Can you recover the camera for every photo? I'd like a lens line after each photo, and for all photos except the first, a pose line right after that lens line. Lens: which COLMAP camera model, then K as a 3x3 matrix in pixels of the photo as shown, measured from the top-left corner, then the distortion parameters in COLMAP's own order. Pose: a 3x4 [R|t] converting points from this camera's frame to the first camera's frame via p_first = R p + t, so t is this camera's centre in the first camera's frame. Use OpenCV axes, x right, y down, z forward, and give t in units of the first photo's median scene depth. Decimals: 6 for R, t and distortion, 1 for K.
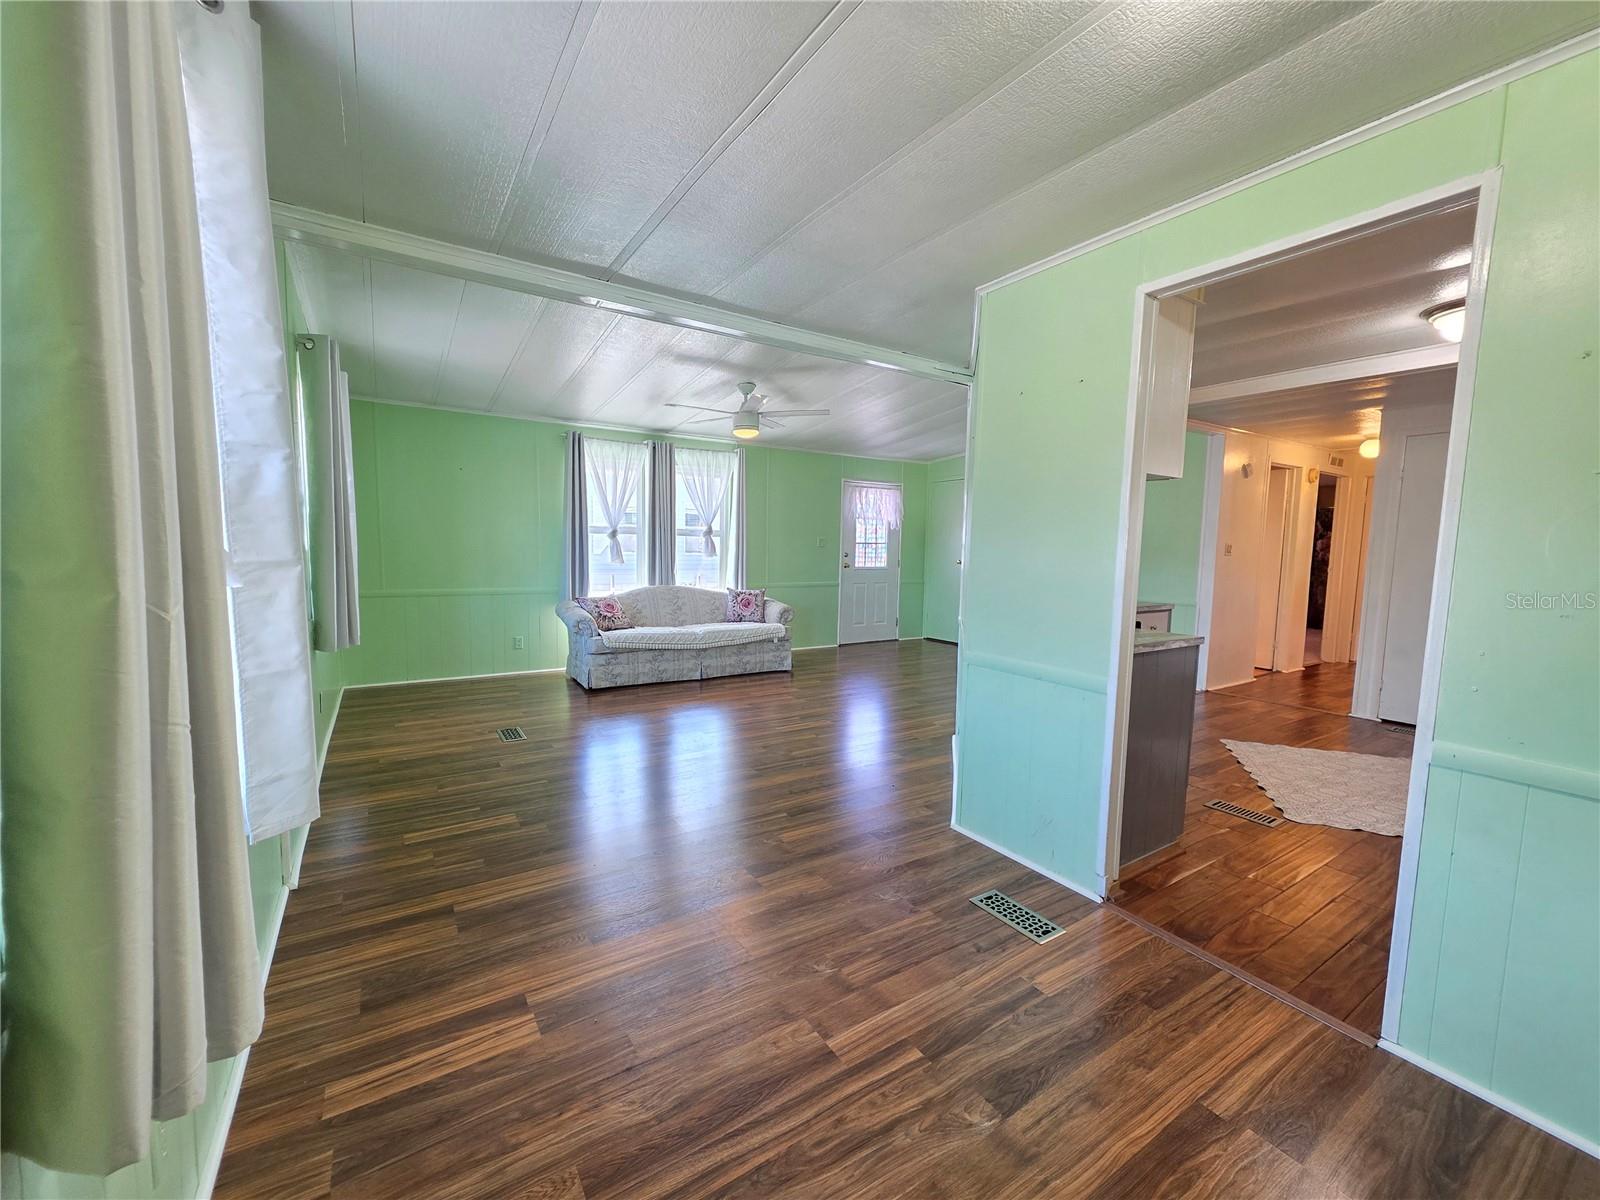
lens RADIAL K [[640.4, 0, 781.4], [0, 640.4, 597.2], [0, 0, 1]] dist [0.005444, -0.000363]
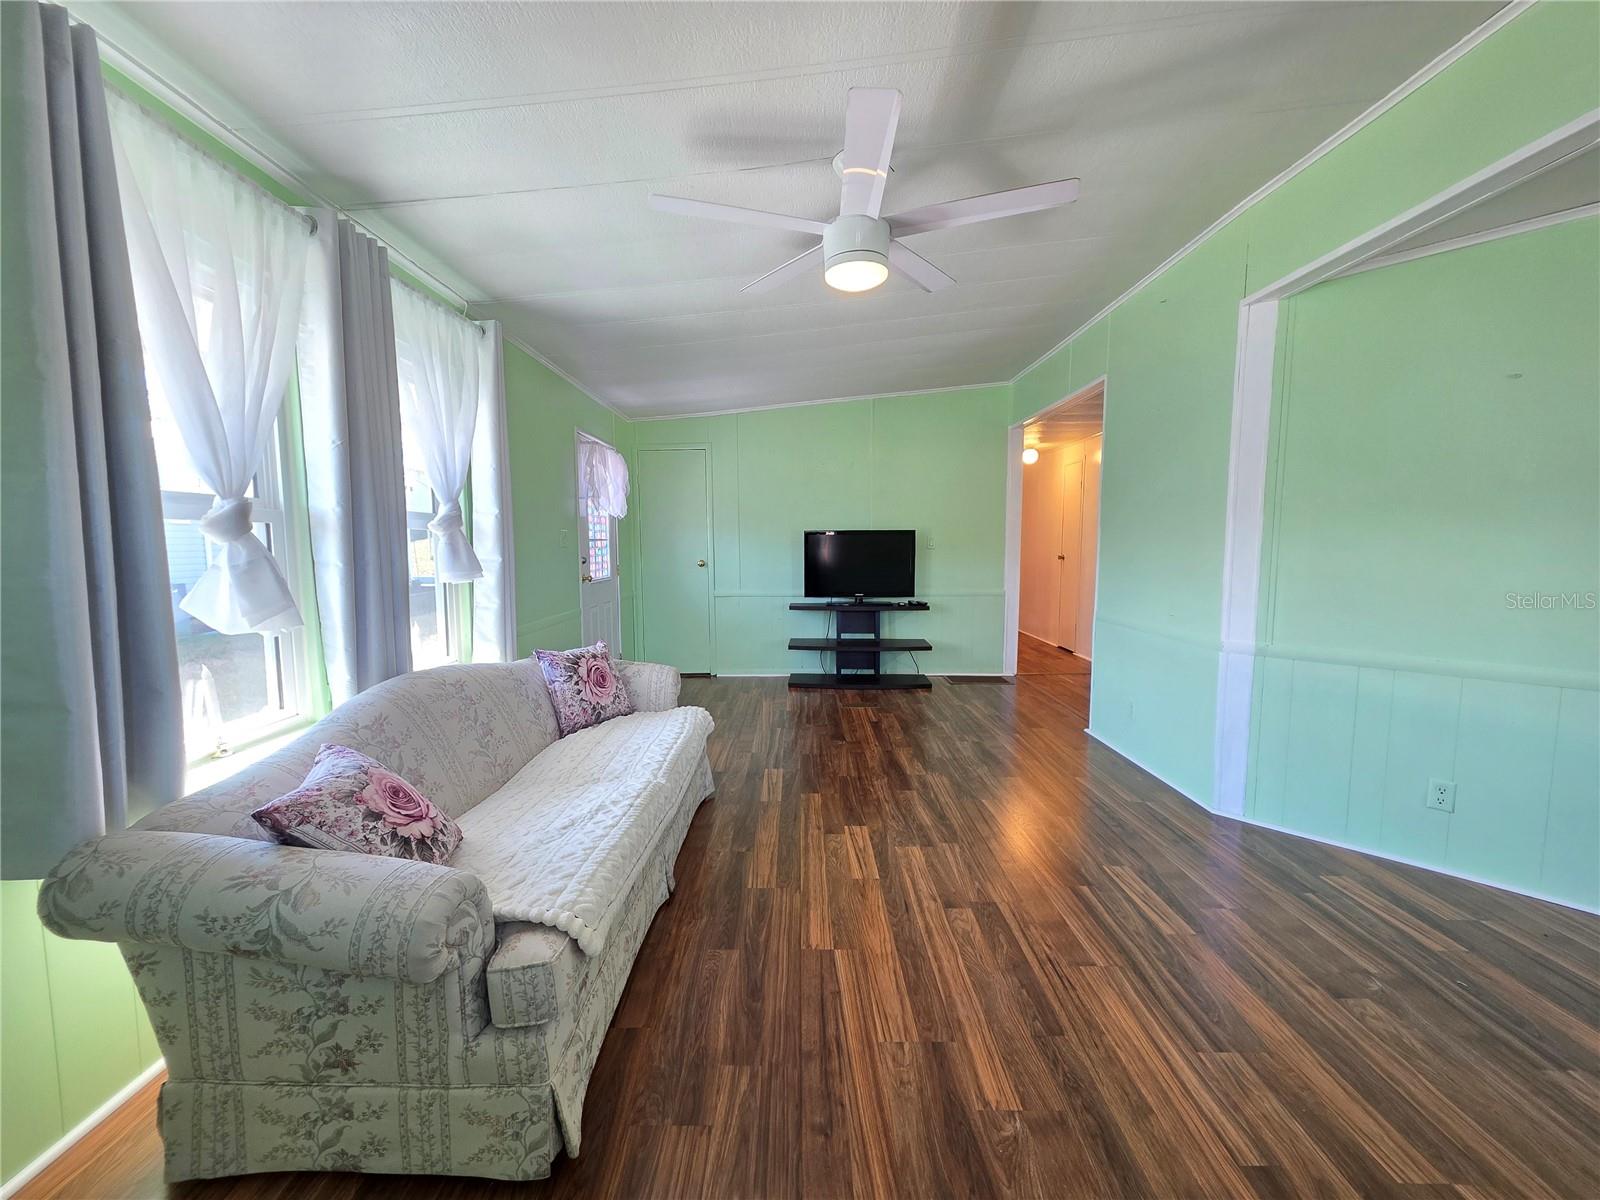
lens RADIAL K [[640.4, 0, 789.0], [0, 640.4, 603.0], [0, 0, 1]] dist [0.005444, -0.000363]
pose [[0.539754, -0.100132, 0.835847, -0.619975], [0.085917, 0.994268, 0.063629, -0.106511], [-0.837427, 0.037470, 0.545263, 1.127251]]
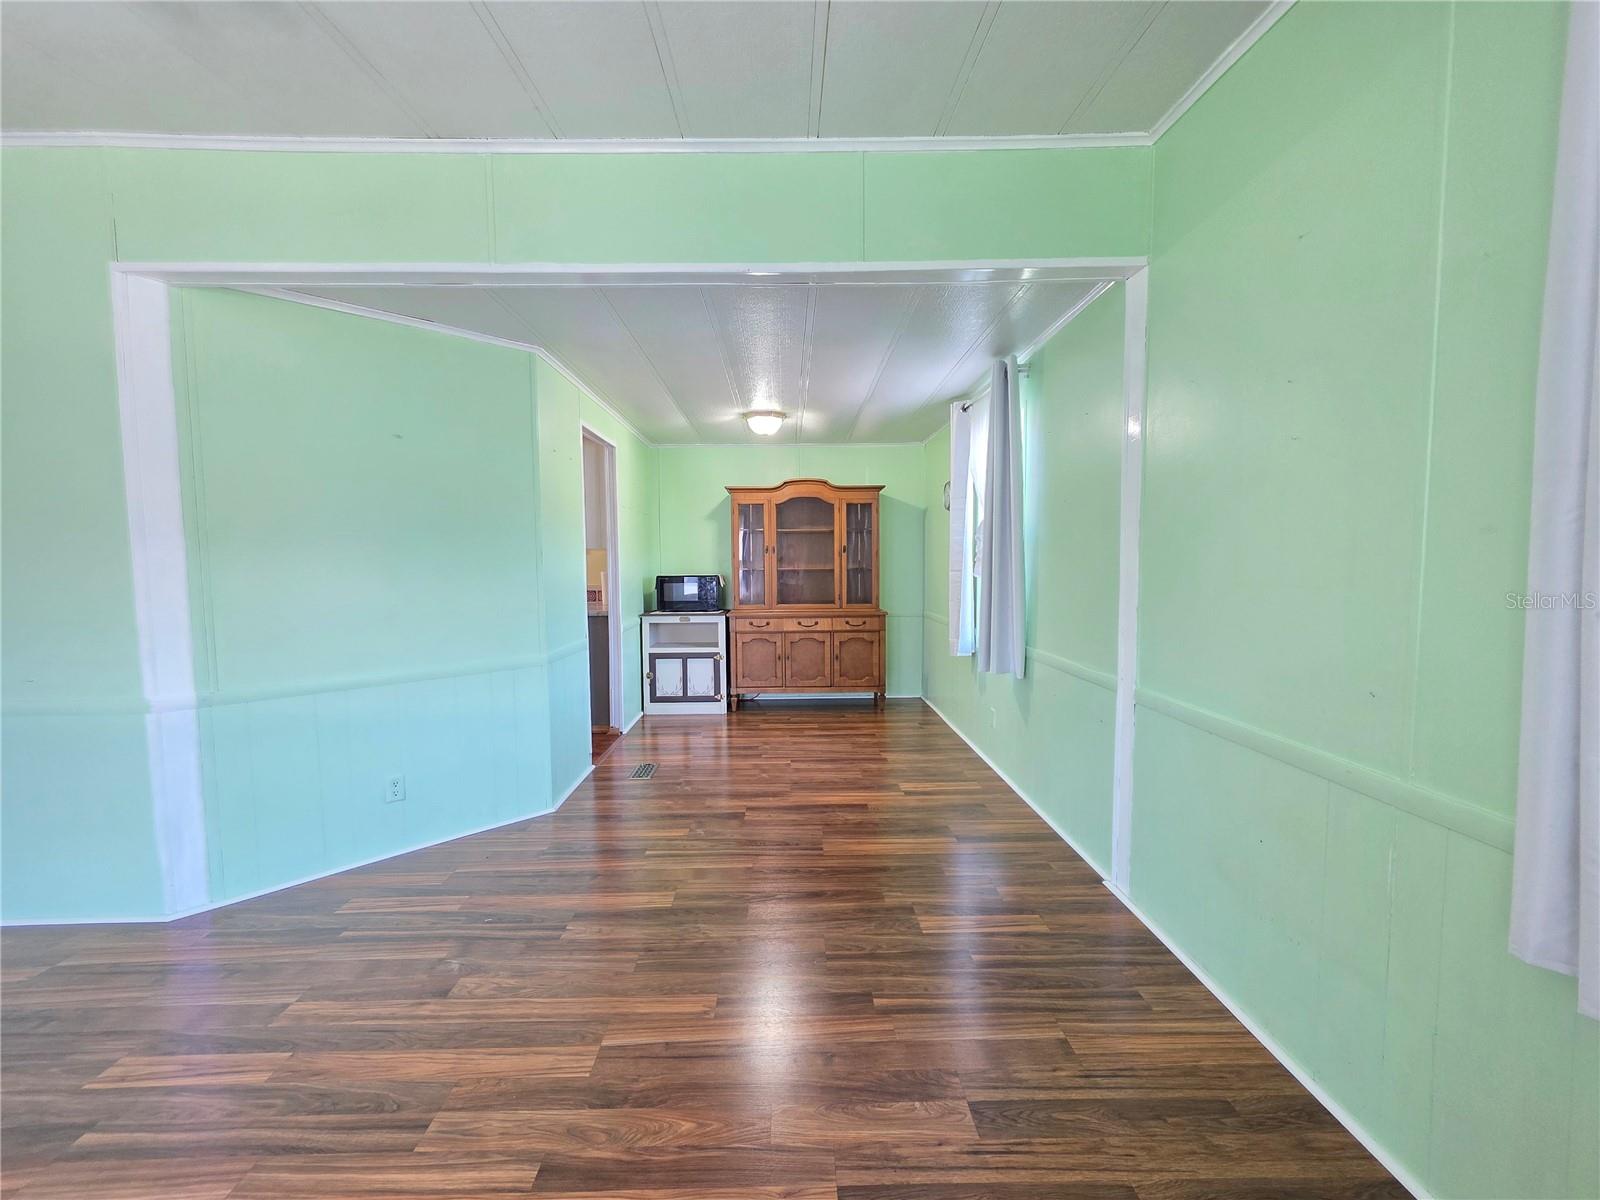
lens RADIAL K [[640.4, 0, 794.5], [0, 640.4, 603.5], [0, 0, 1]] dist [0.005444, -0.000363]
pose [[-0.856409, -0.045330, 0.514305, -0.516137], [0.036764, 0.988256, 0.148321, -0.123051], [-0.514988, 0.145932, -0.844684, 1.300035]]
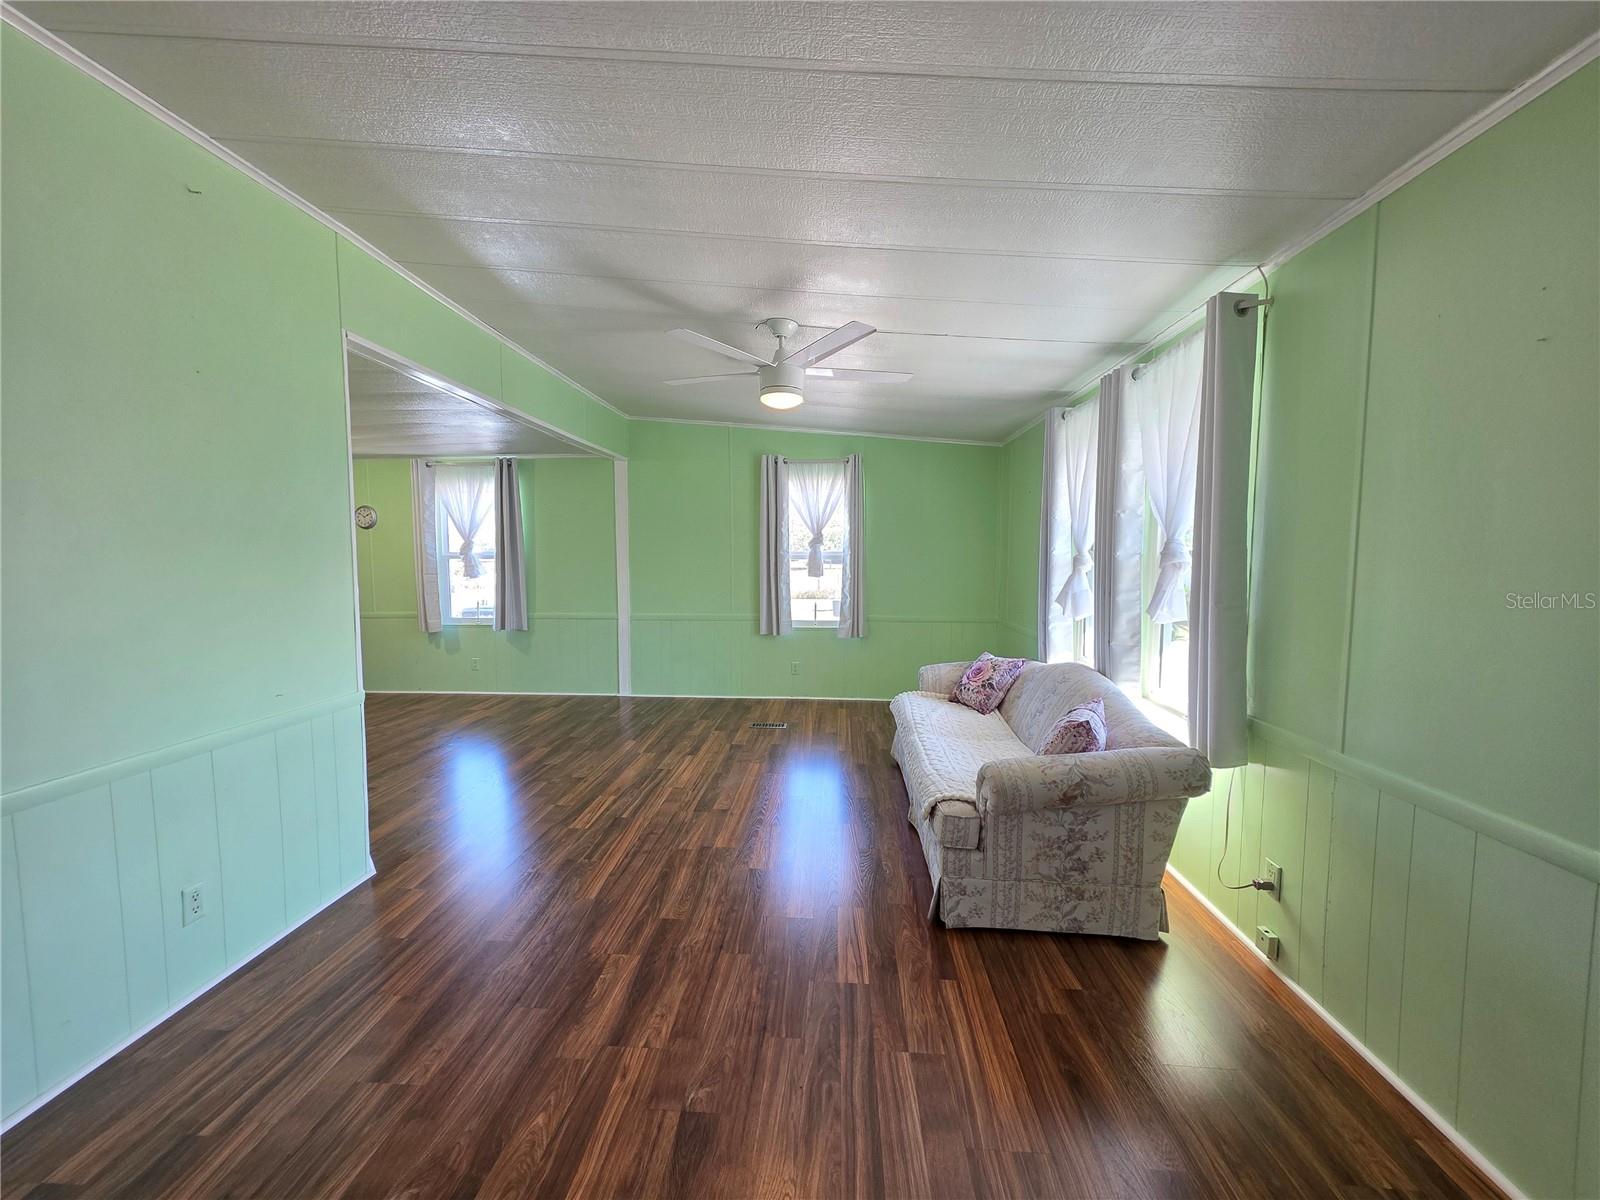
lens RADIAL K [[640.4, 0, 800.2], [0, 640.4, 600.4], [0, 0, 1]] dist [0.005444, -0.000363]
pose [[-0.575246, 0.039571, -0.817023, 0.616017], [-0.079636, 0.991375, 0.104084, -0.182257], [0.814095, 0.124938, -0.567133, 1.916349]]
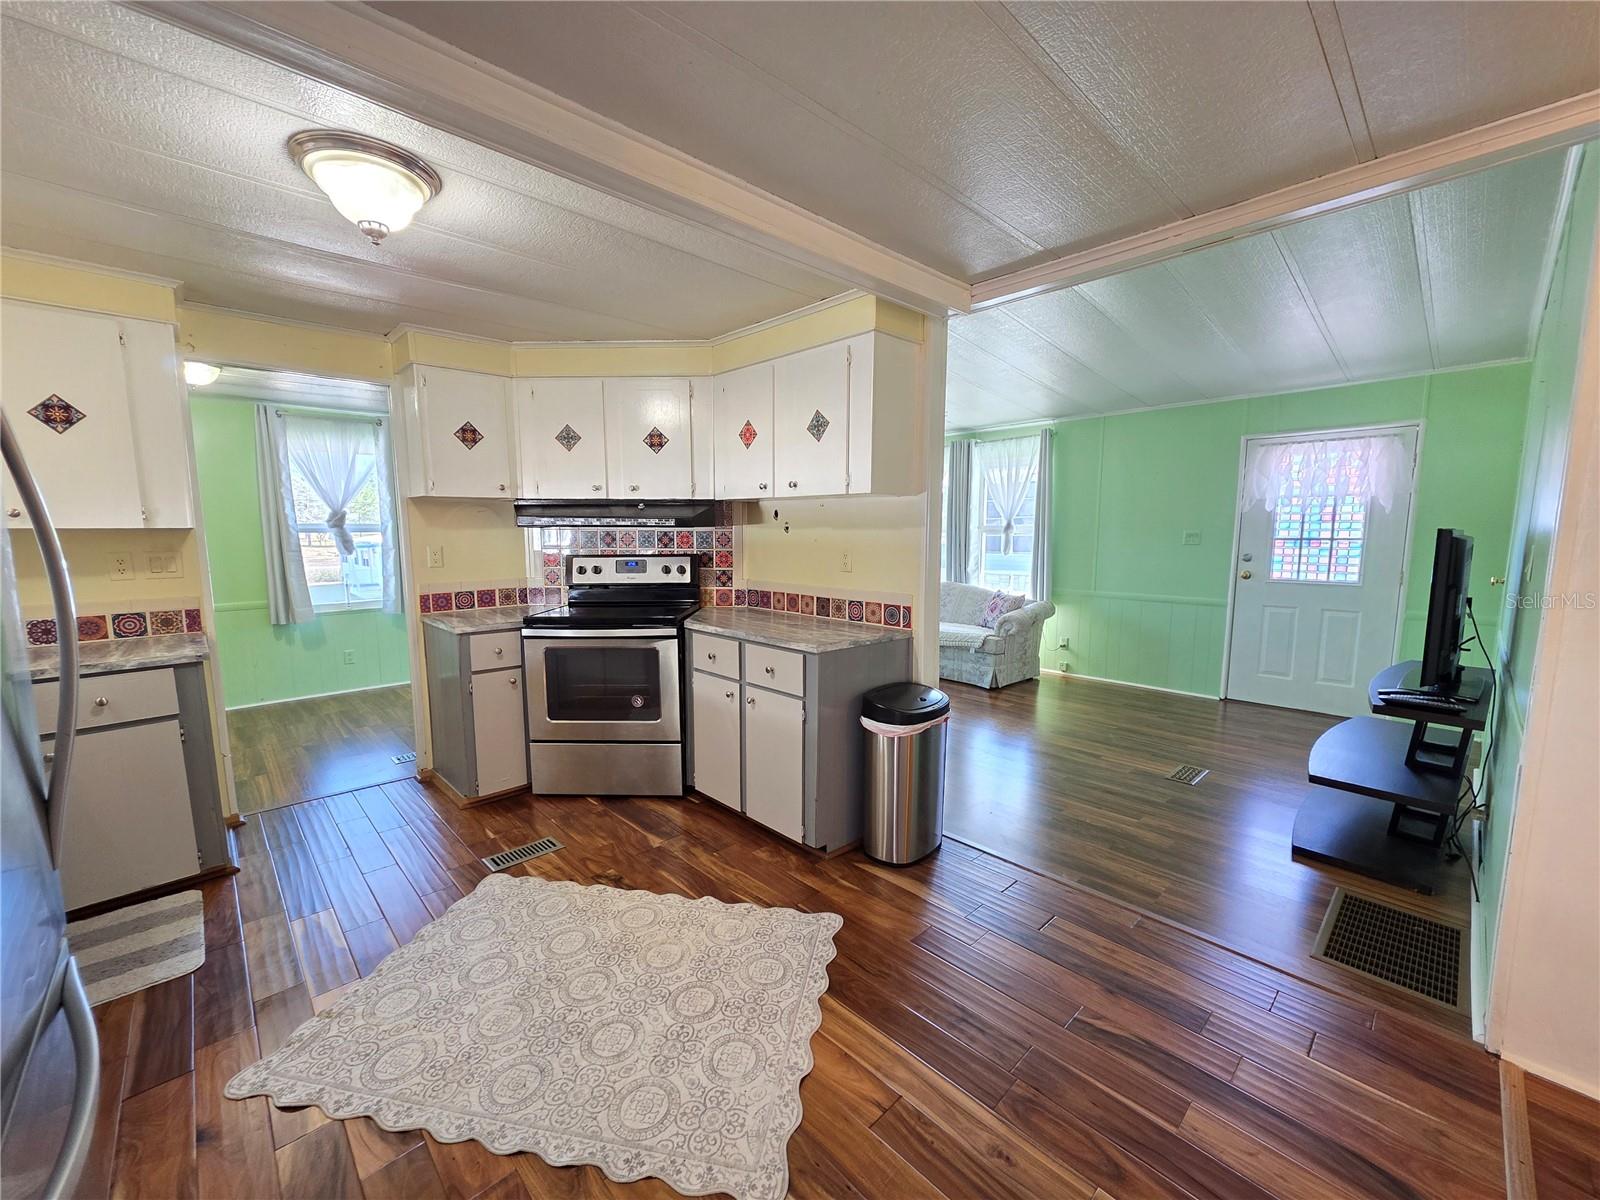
lens RADIAL K [[640.4, 0, 800.8], [0, 640.4, 606.9], [0, 0, 1]] dist [0.005444, -0.000363]
pose [[0.201008, 0.102926, -0.974167, 1.328490], [-0.077298, 0.993030, 0.088970, -0.087862], [0.976535, 0.057417, 0.207563, 0.961272]]
